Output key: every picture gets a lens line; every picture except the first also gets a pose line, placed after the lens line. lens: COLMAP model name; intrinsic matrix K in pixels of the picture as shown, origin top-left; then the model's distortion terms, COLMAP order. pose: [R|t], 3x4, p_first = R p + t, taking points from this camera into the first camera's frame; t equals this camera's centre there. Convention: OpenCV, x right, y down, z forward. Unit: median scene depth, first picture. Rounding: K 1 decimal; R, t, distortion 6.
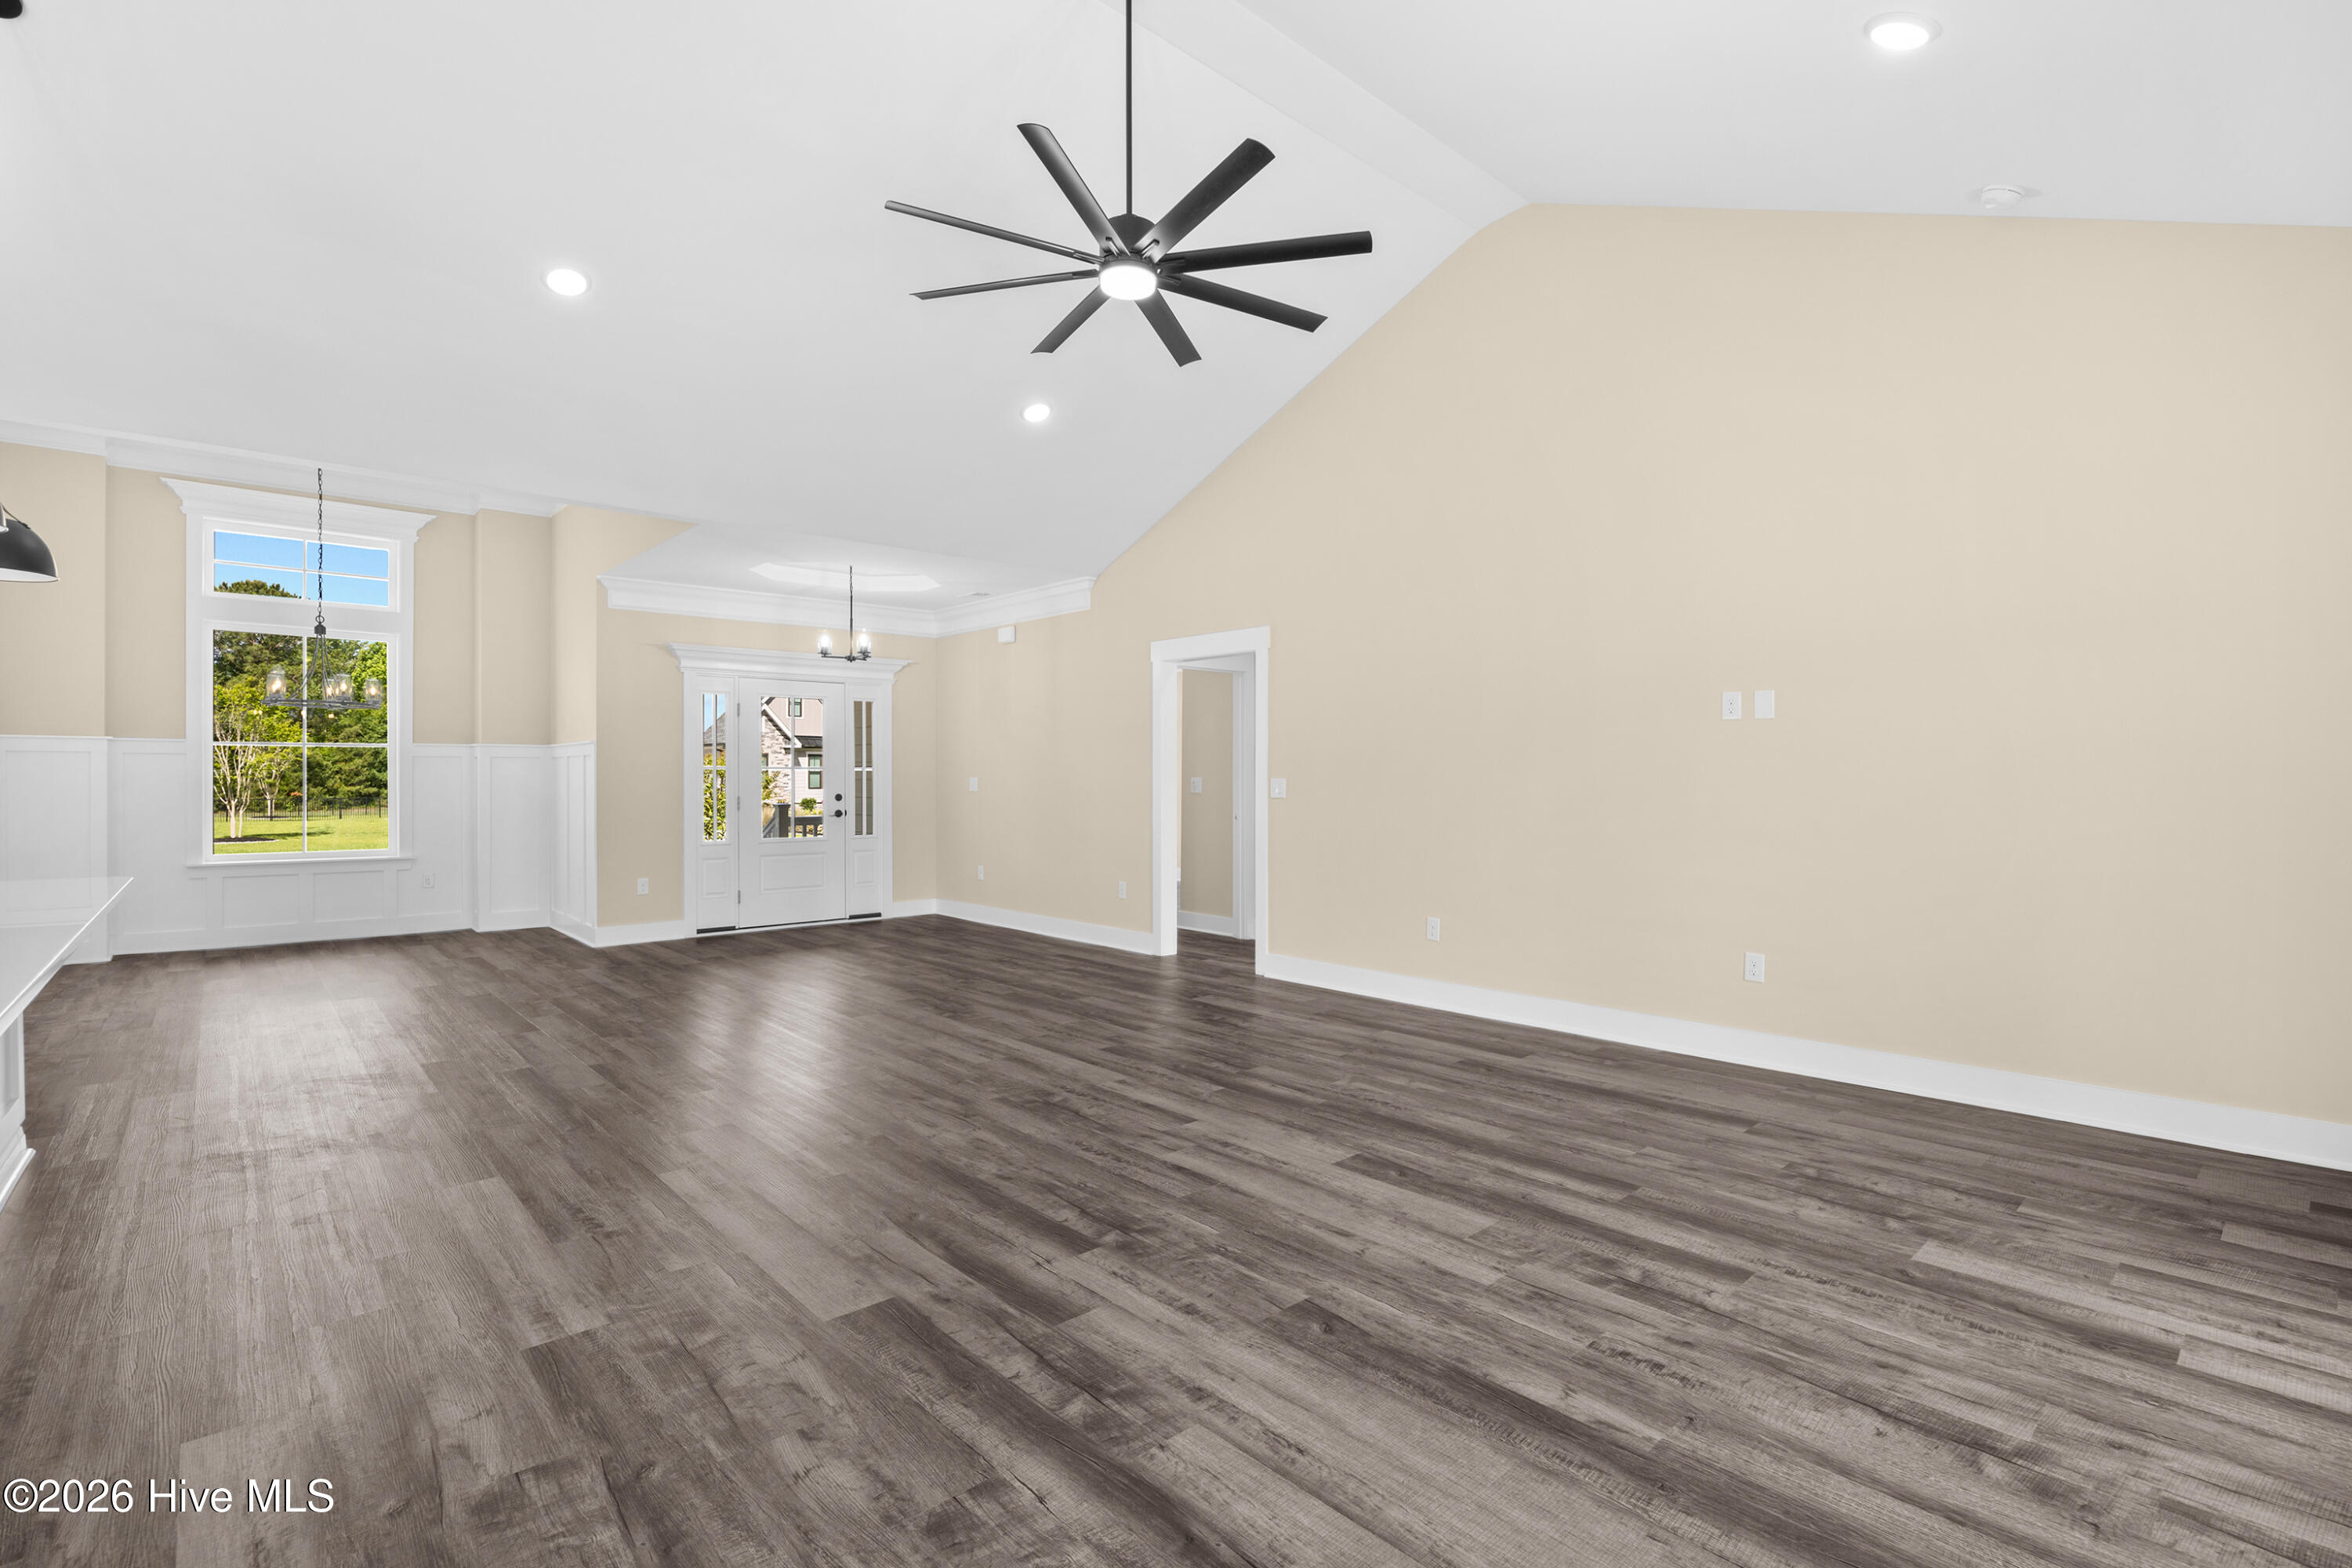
lens RADIAL K [[1091.9, 0, 1154.6], [0, 1091.9, 782.7], [0, 0, 1]] dist [-0.012525, 0.001797]
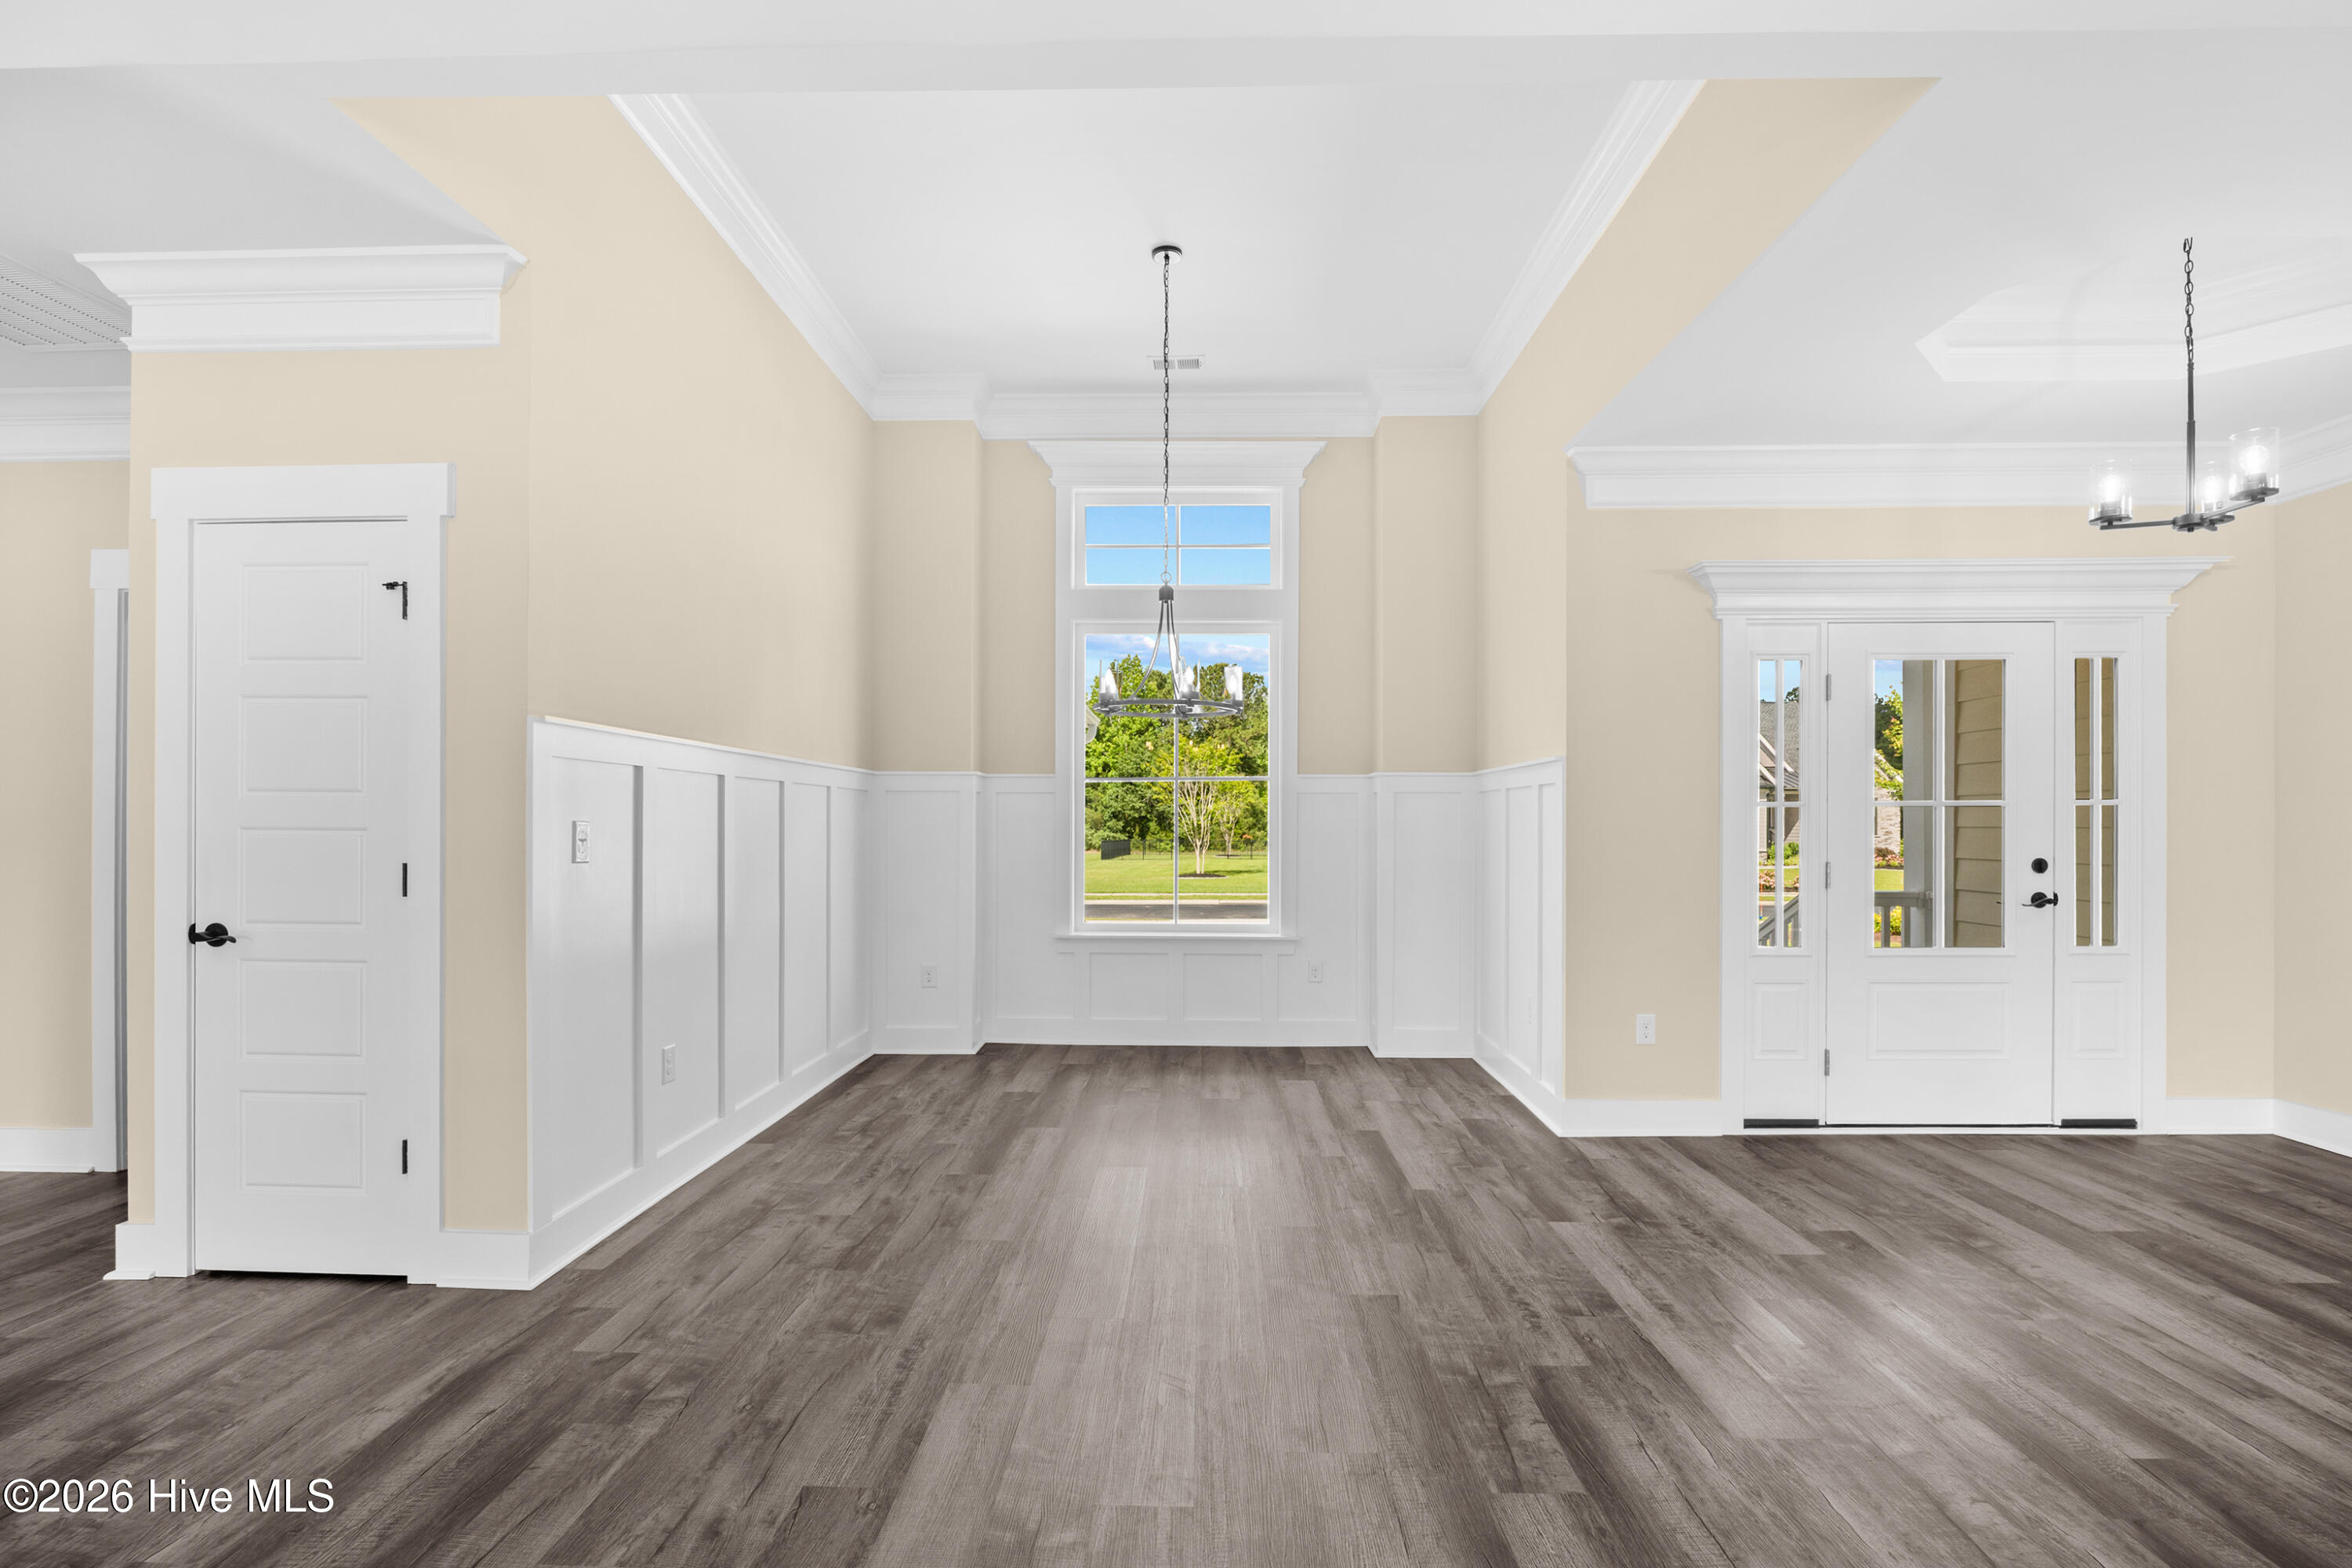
lens RADIAL K [[1091.9, 0, 1176.6], [0, 1091.9, 831.8], [0, 0, 1]] dist [-0.012525, 0.001797]
pose [[0.737776, 0.006110, -0.675018, -0.304603], [-0.003447, 0.999980, 0.005284, -0.002592], [0.675036, -0.001571, 0.737783, 0.491983]]
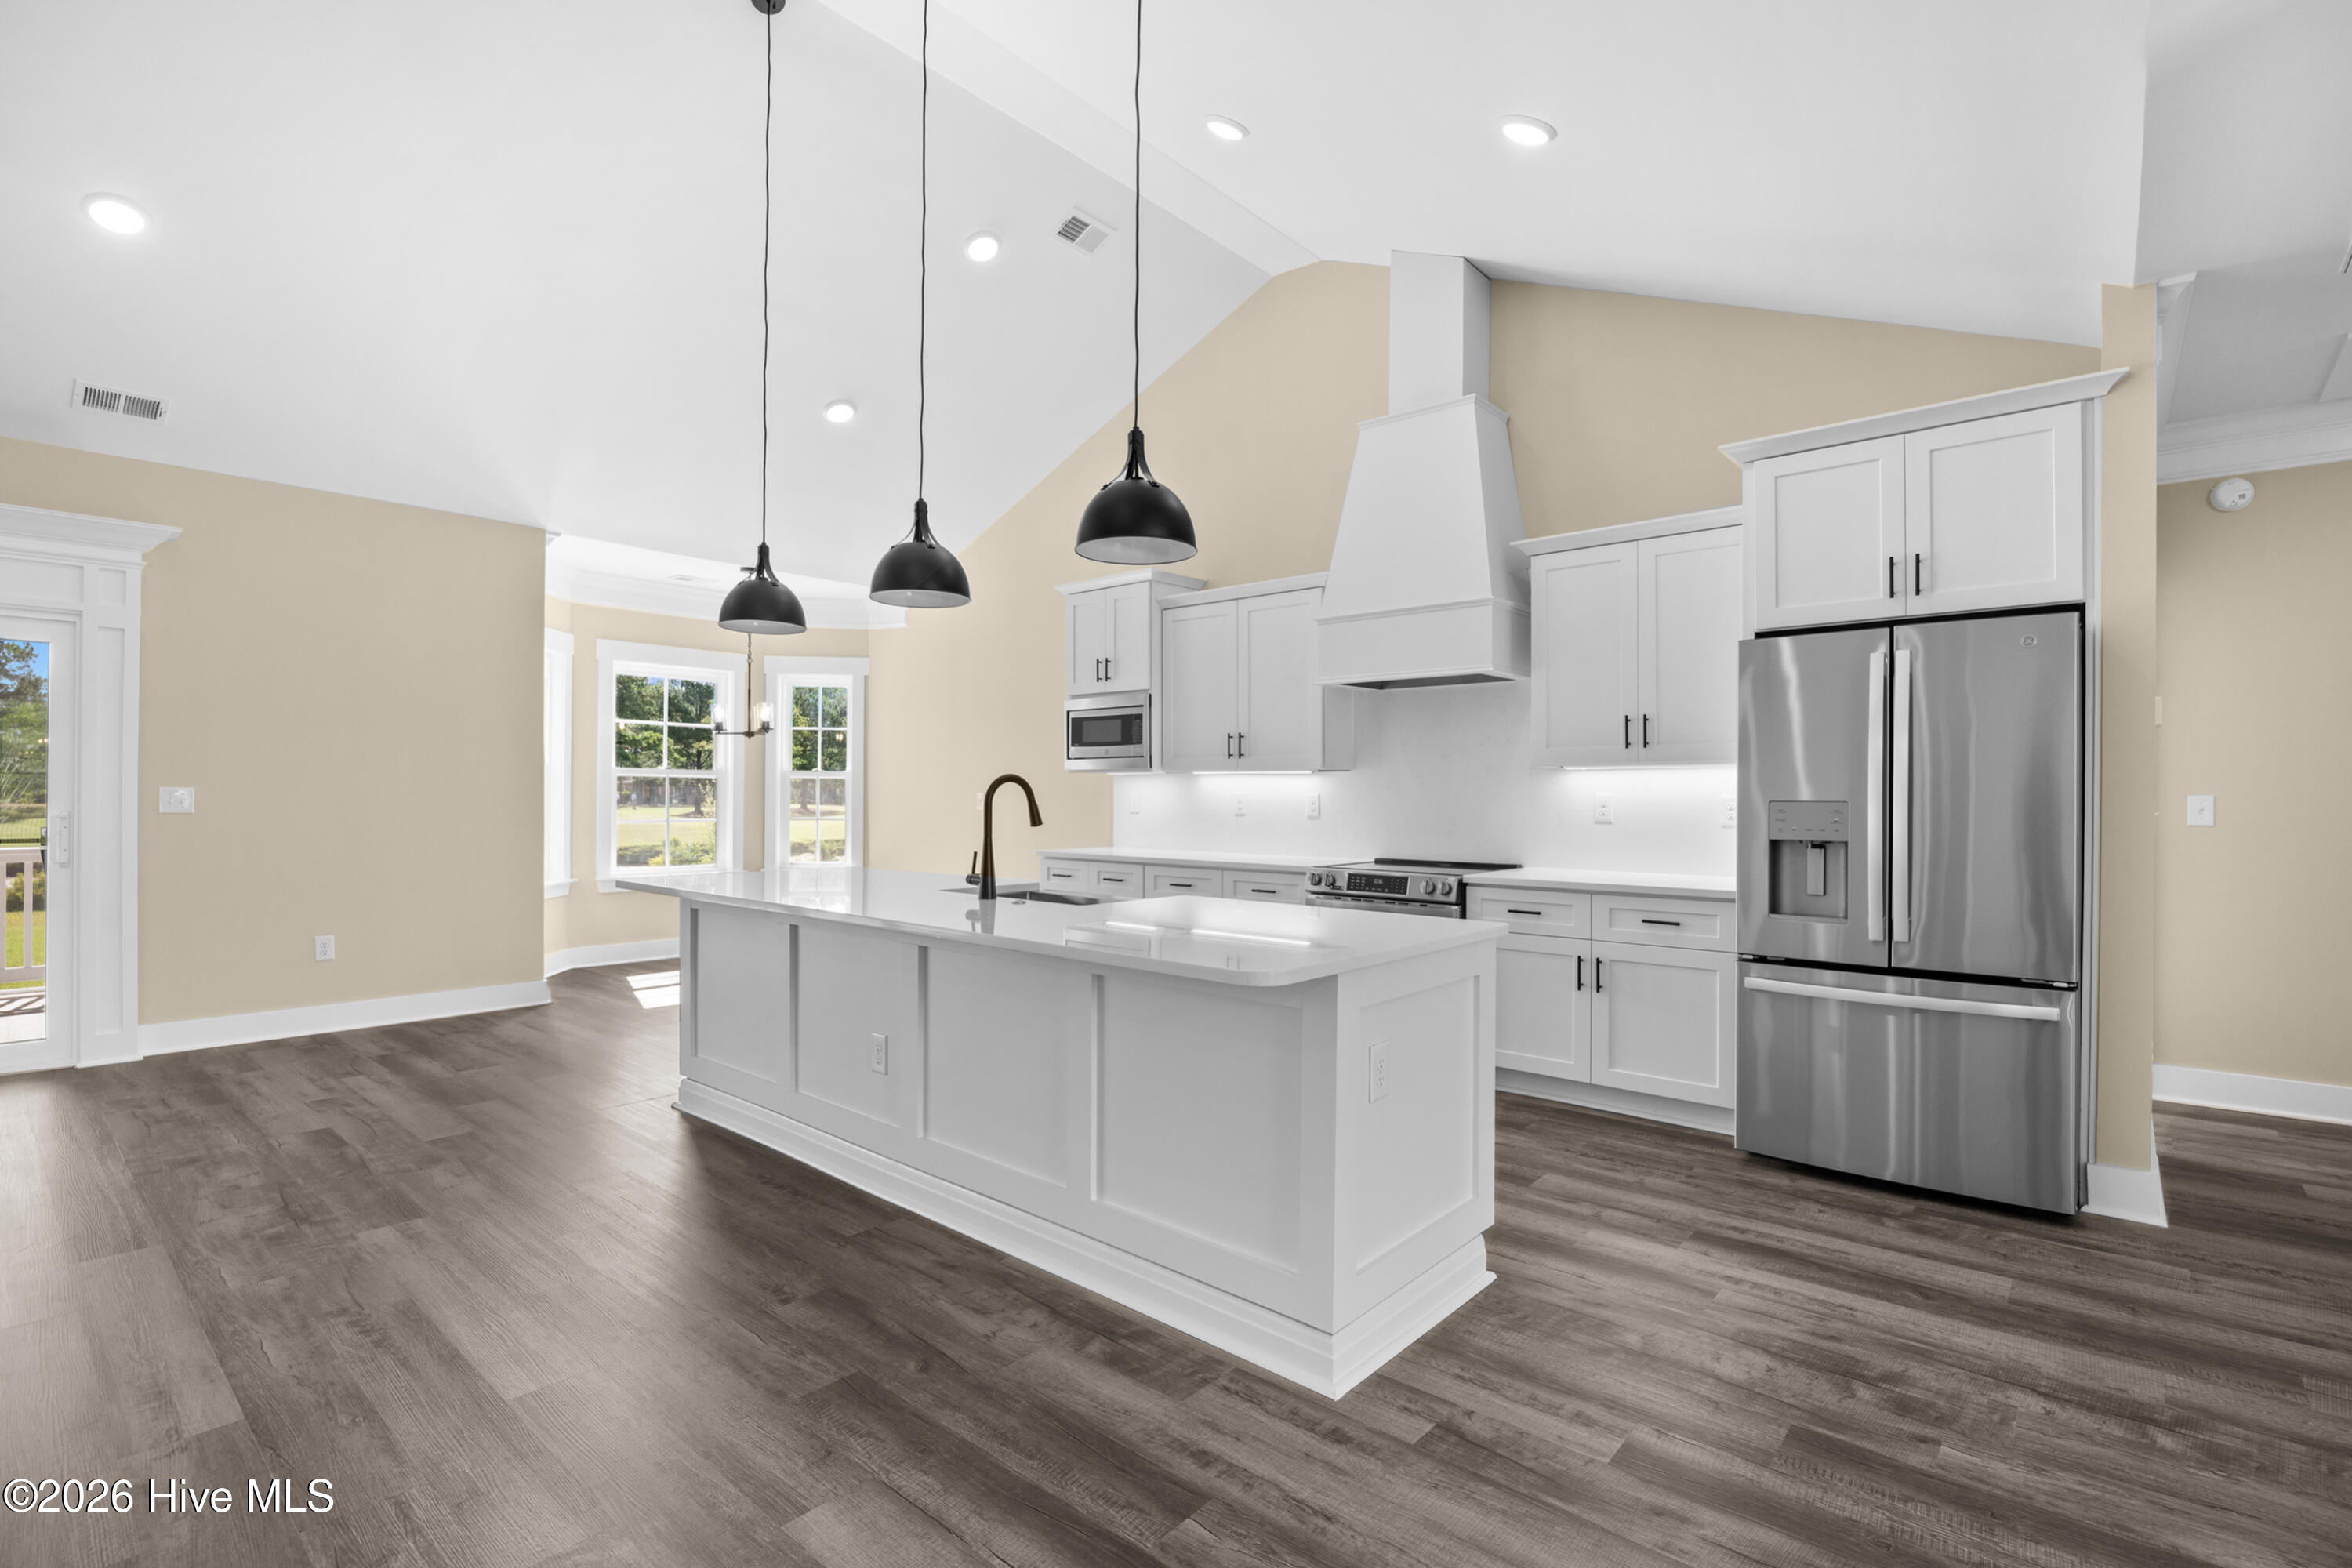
lens RADIAL K [[1091.9, 0, 1178.5], [0, 1091.9, 789.7], [0, 0, 1]] dist [-0.012525, 0.001797]
pose [[-0.990917, -0.005091, -0.134381, -0.408499], [-0.004483, 0.999978, -0.004832, -0.001913], [0.134403, -0.004185, -0.990918, 0.760321]]
